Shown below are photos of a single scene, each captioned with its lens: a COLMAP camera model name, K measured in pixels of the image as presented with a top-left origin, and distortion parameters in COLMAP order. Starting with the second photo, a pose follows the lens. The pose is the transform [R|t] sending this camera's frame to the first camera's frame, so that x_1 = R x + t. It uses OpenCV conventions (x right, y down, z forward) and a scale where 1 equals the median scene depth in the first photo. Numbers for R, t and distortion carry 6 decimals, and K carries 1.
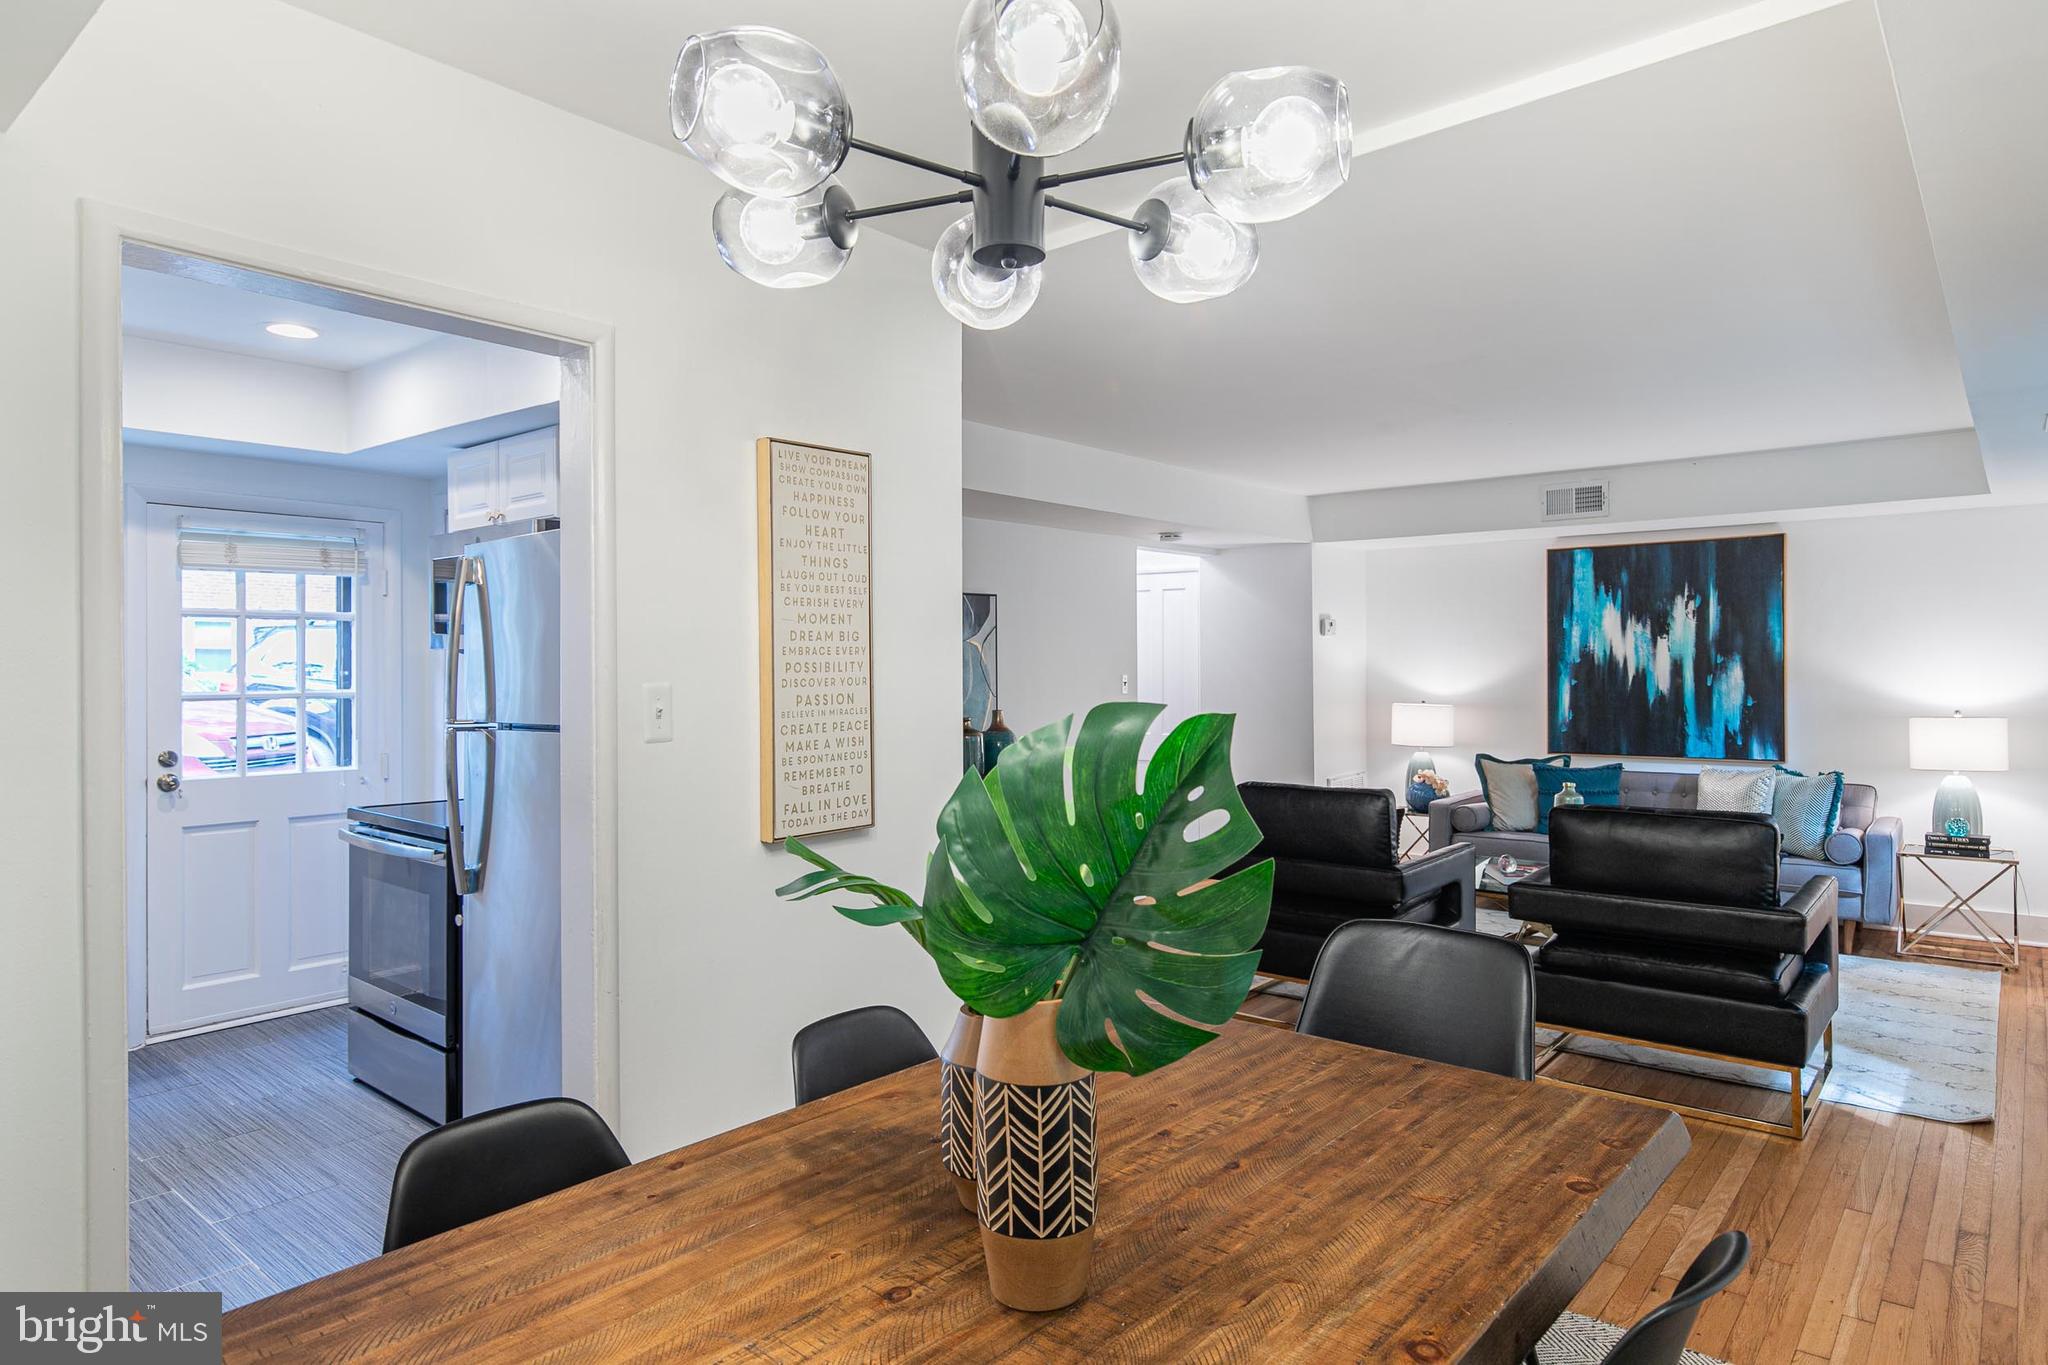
lens RADIAL K [[1189.3, 0, 1005.8], [0, 1189.3, 677.3], [0, 0, 1]] dist [0.013819, -0.000685]
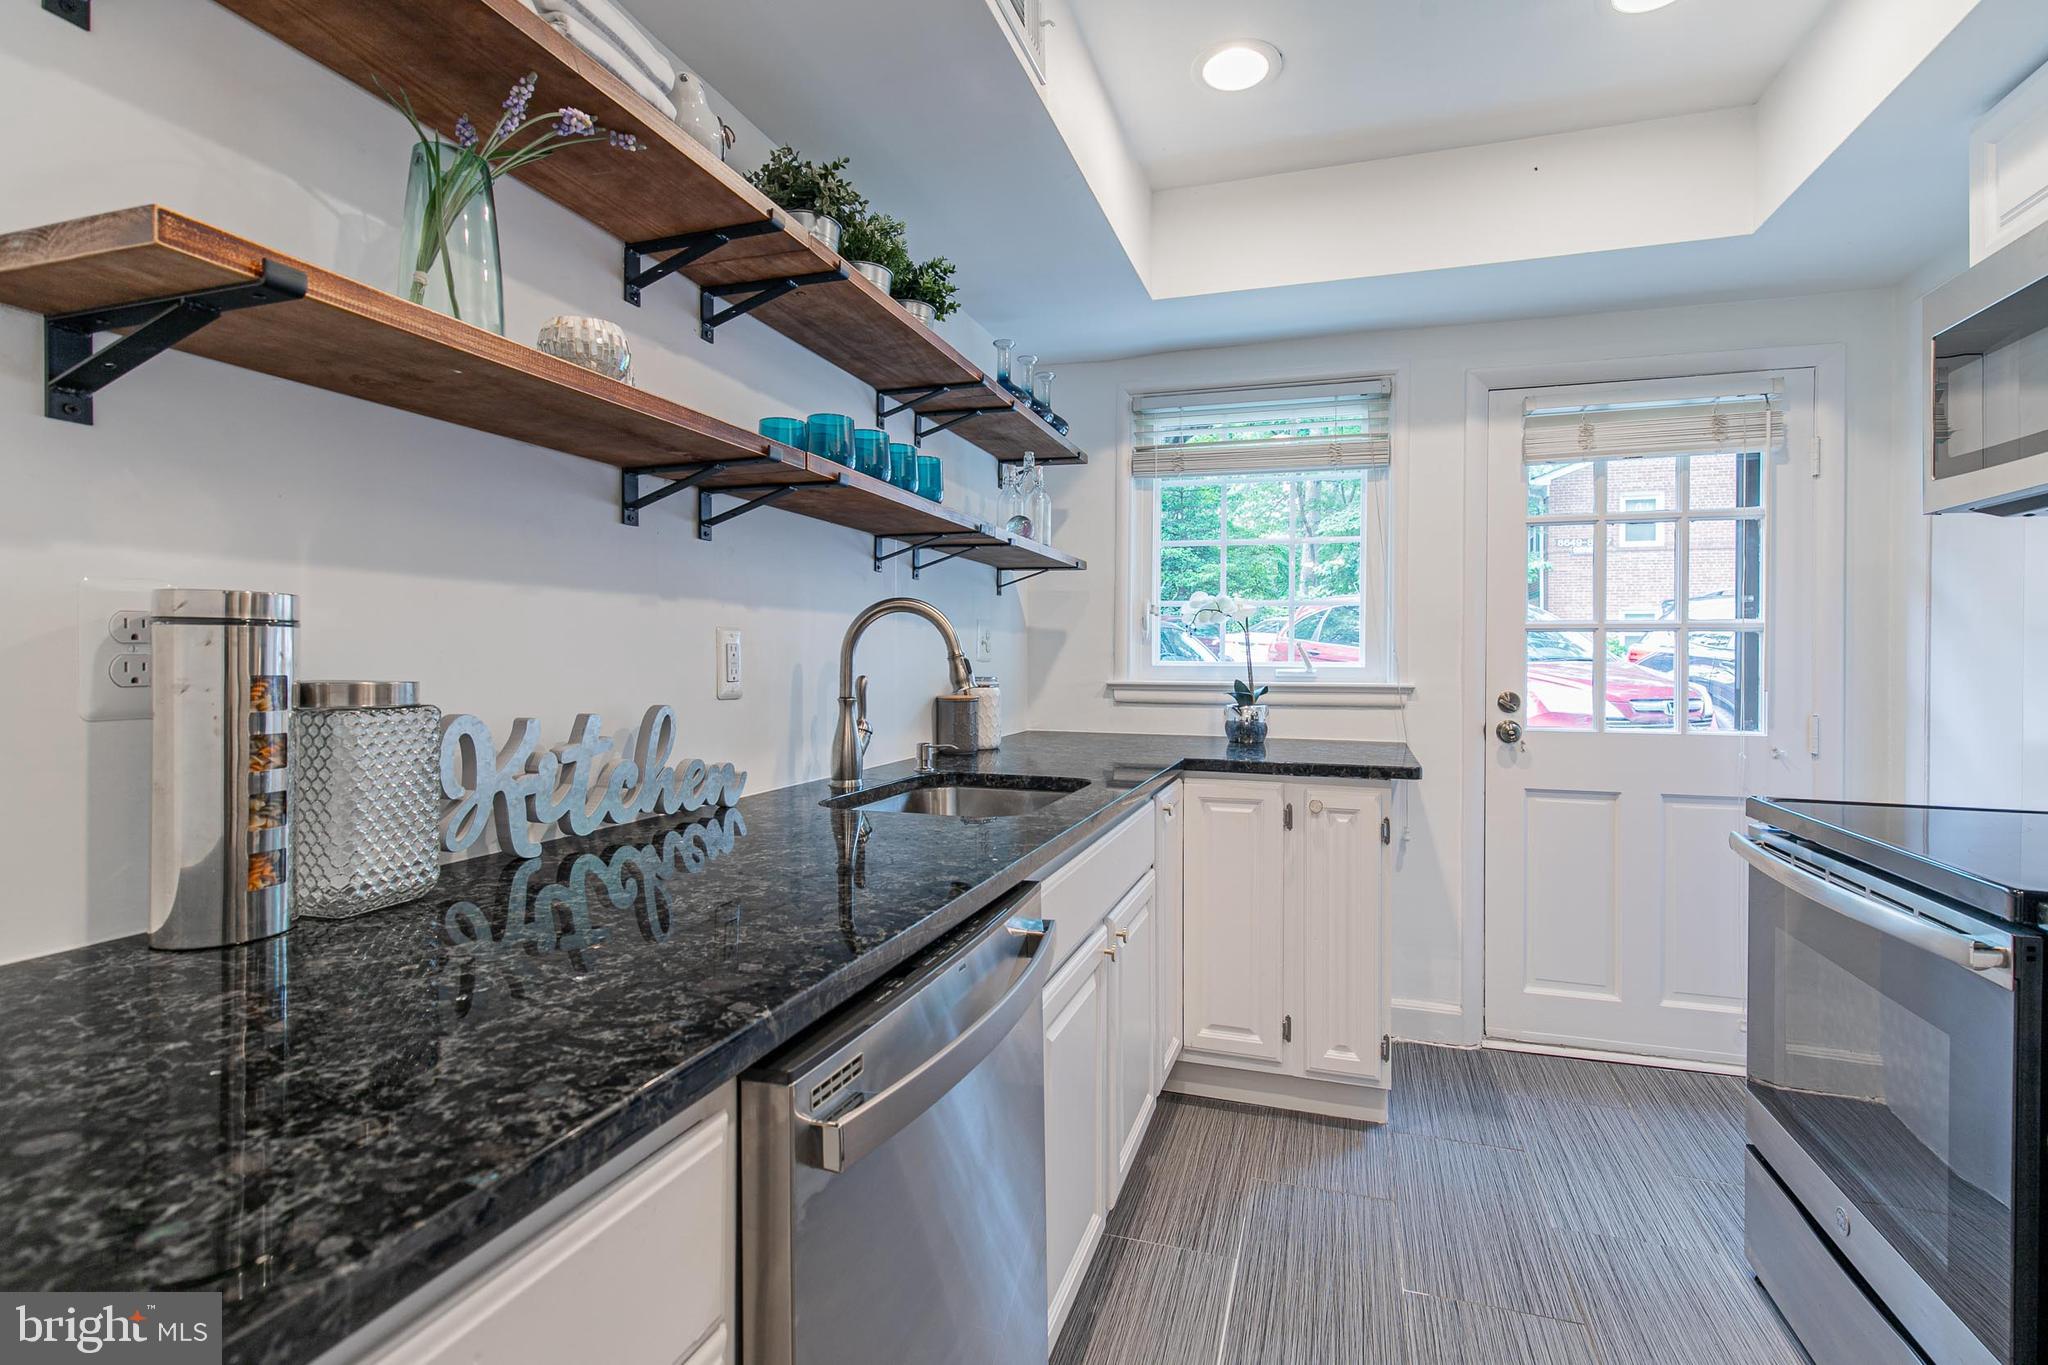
lens RADIAL K [[931.3, 0, 1049.1], [0, 931.3, 656.3], [0, 0, 1]] dist [0.006112, -0.002372]
pose [[0.404432, 0.004014, -0.914559, -0.171345], [-0.012593, 0.999920, -0.001180, 0.028815], [0.914482, 0.011994, 0.404450, 0.316938]]
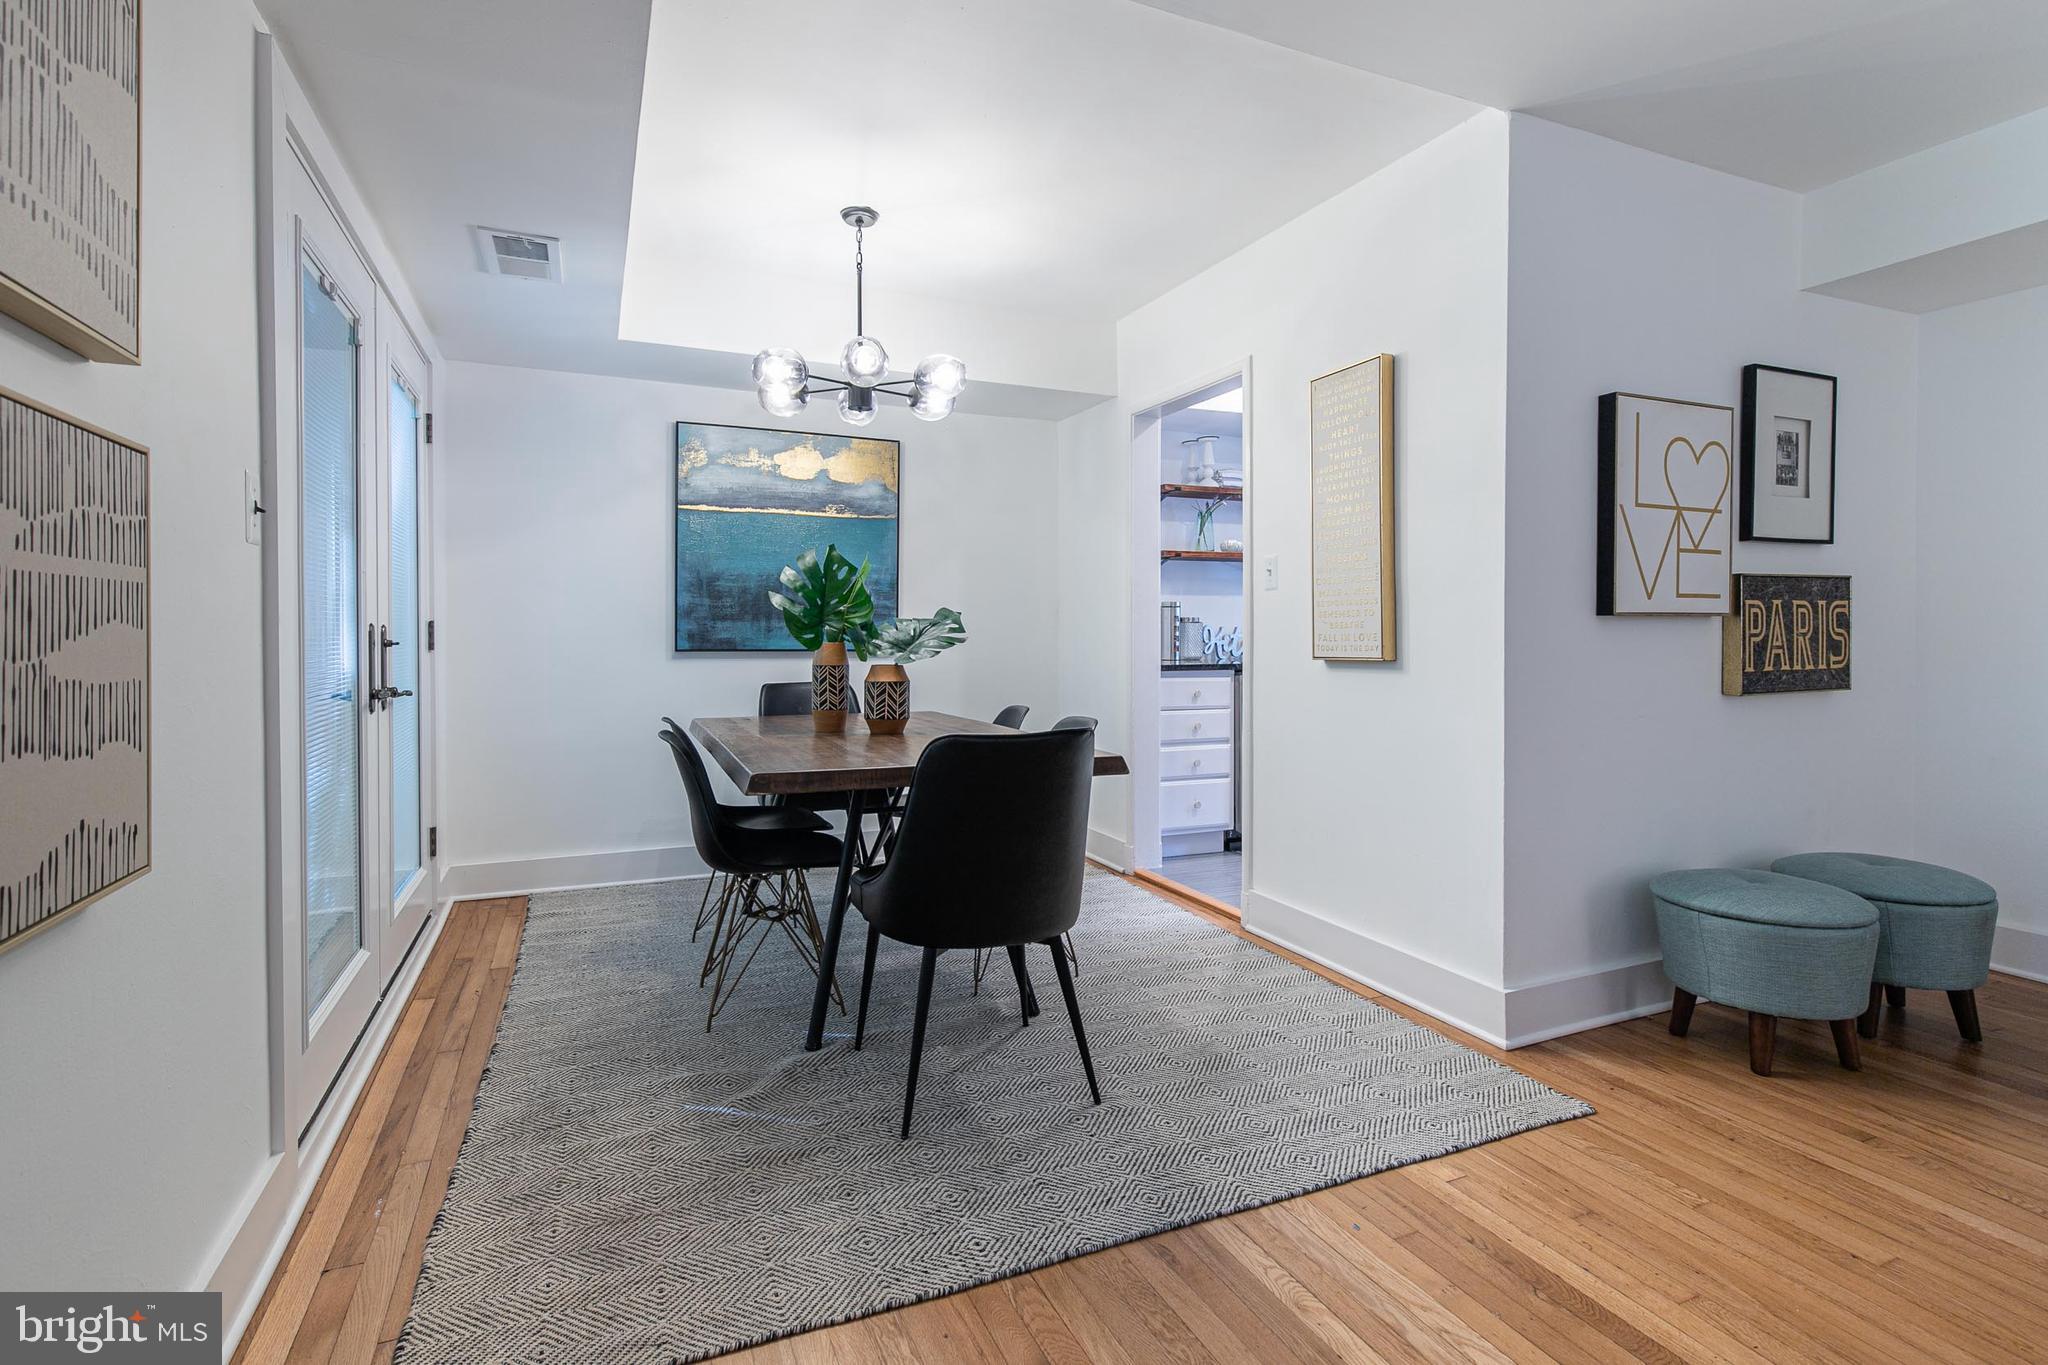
lens RADIAL K [[949.3, 0, 1003.8], [0, 949.3, 645.7], [0, 0, 1]] dist [0.010961, -0.001291]
pose [[-0.419606, 0.021944, -0.907441, 0.429874], [0.001505, 0.999723, 0.023479, 0.038577], [0.907705, 0.008486, -0.419523, 0.467707]]
